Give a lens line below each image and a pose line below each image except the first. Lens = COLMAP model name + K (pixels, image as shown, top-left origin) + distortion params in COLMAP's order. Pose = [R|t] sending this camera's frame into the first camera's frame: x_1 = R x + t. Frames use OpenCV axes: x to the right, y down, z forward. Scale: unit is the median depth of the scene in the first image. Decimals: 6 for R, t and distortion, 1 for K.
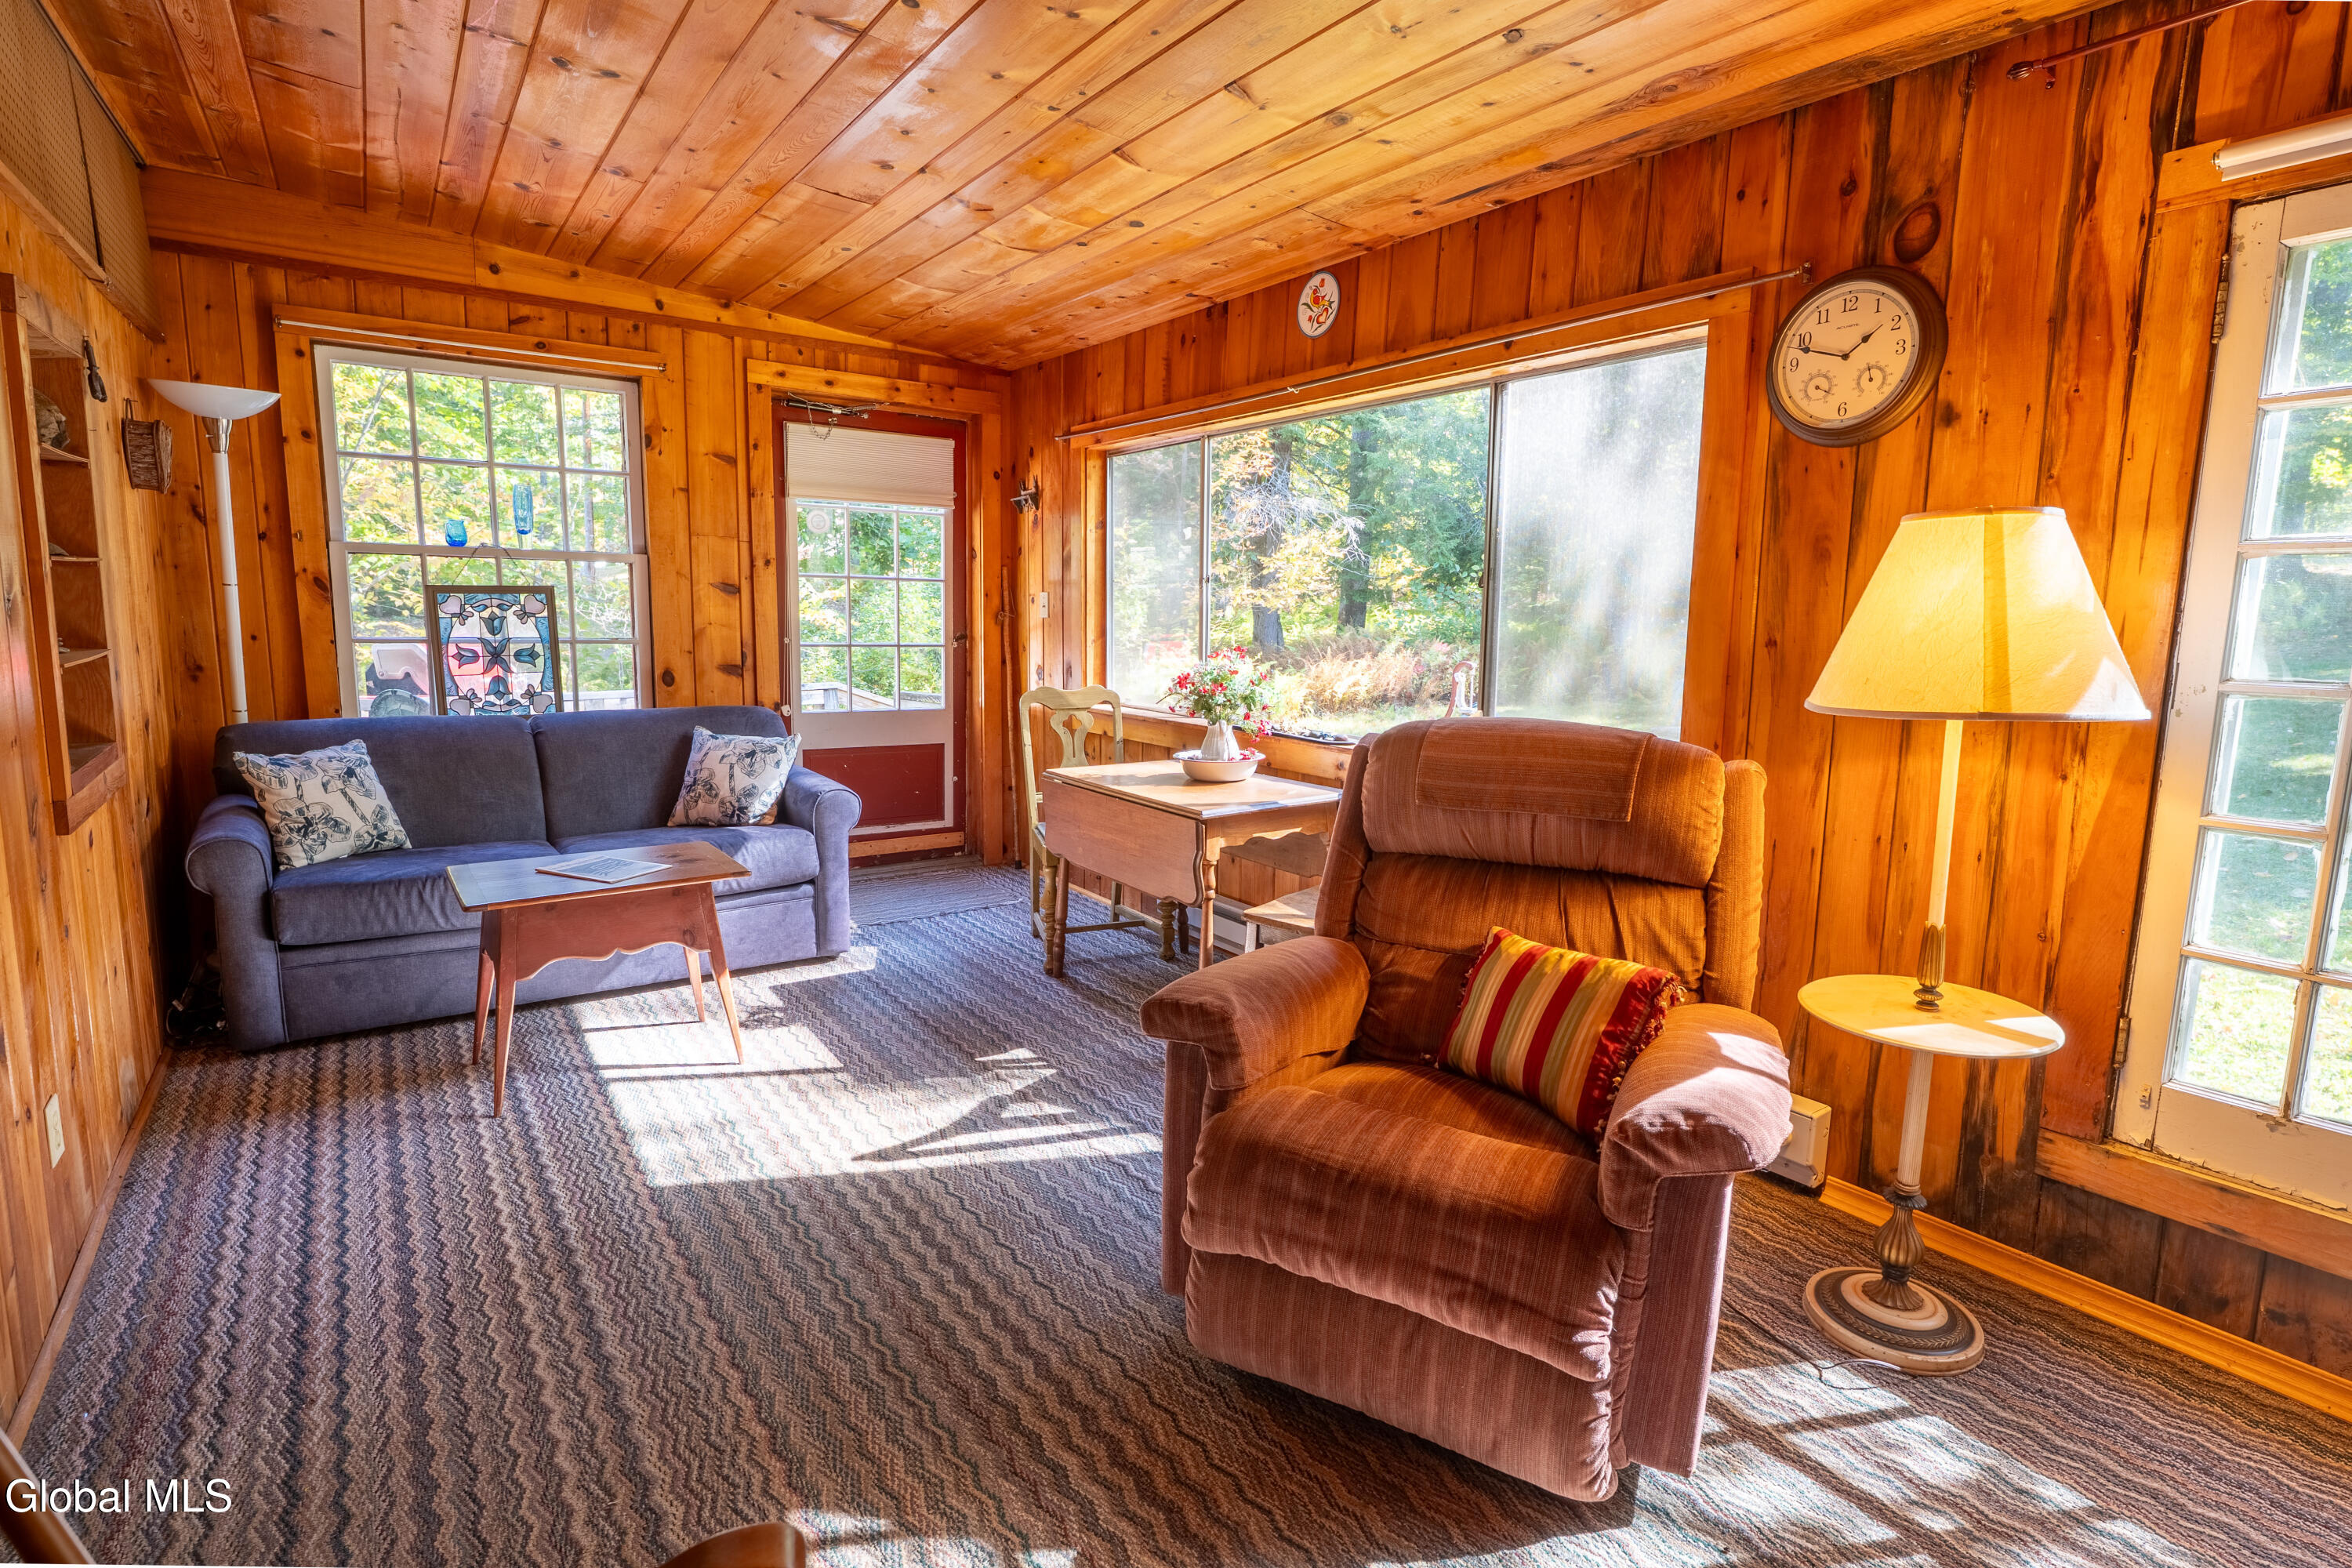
lens RADIAL K [[1213.0, 0, 1176.1], [0, 1213.0, 779.1], [0, 0, 1]] dist [-0.018185, 0.004784]
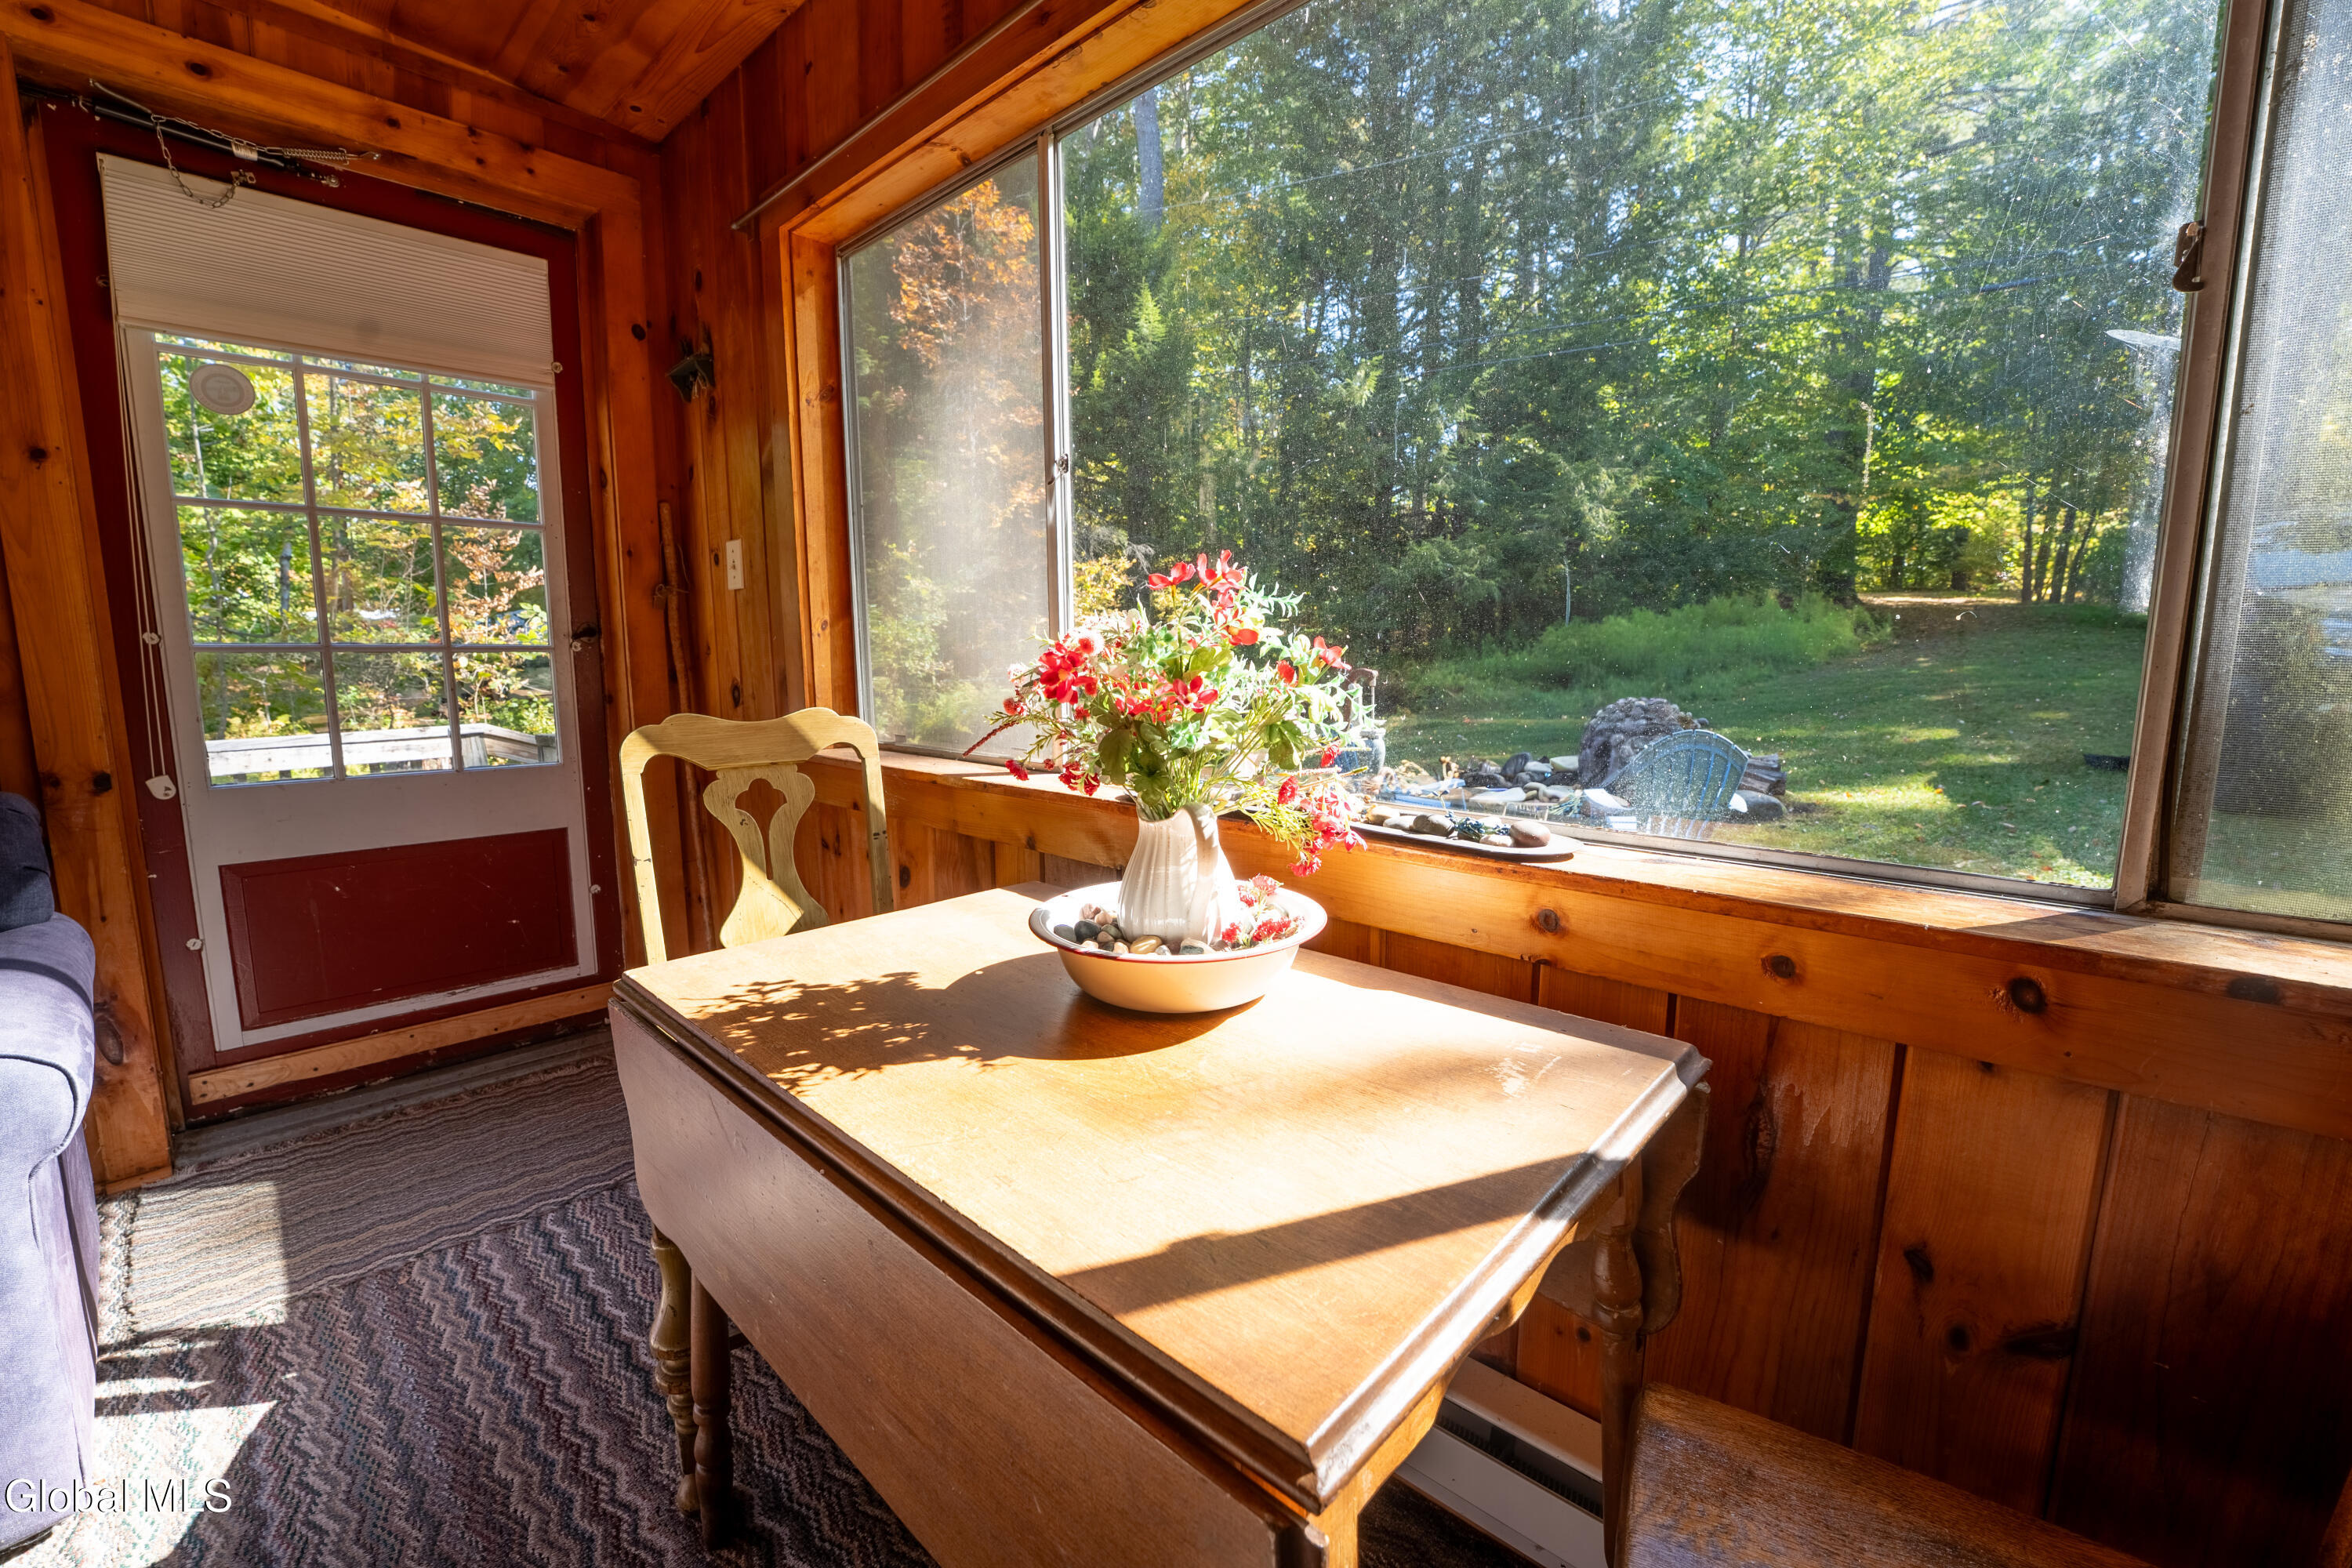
lens RADIAL K [[979.1, 0, 1180.1], [0, 979.1, 789.2], [0, 0, 1]] dist [-0.032075, 0.003523]
pose [[0.976309, -0.046760, 0.211269, -0.012631], [0.047214, 0.998881, 0.002898, -0.037856], [-0.211168, 0.007145, 0.977424, 0.552098]]
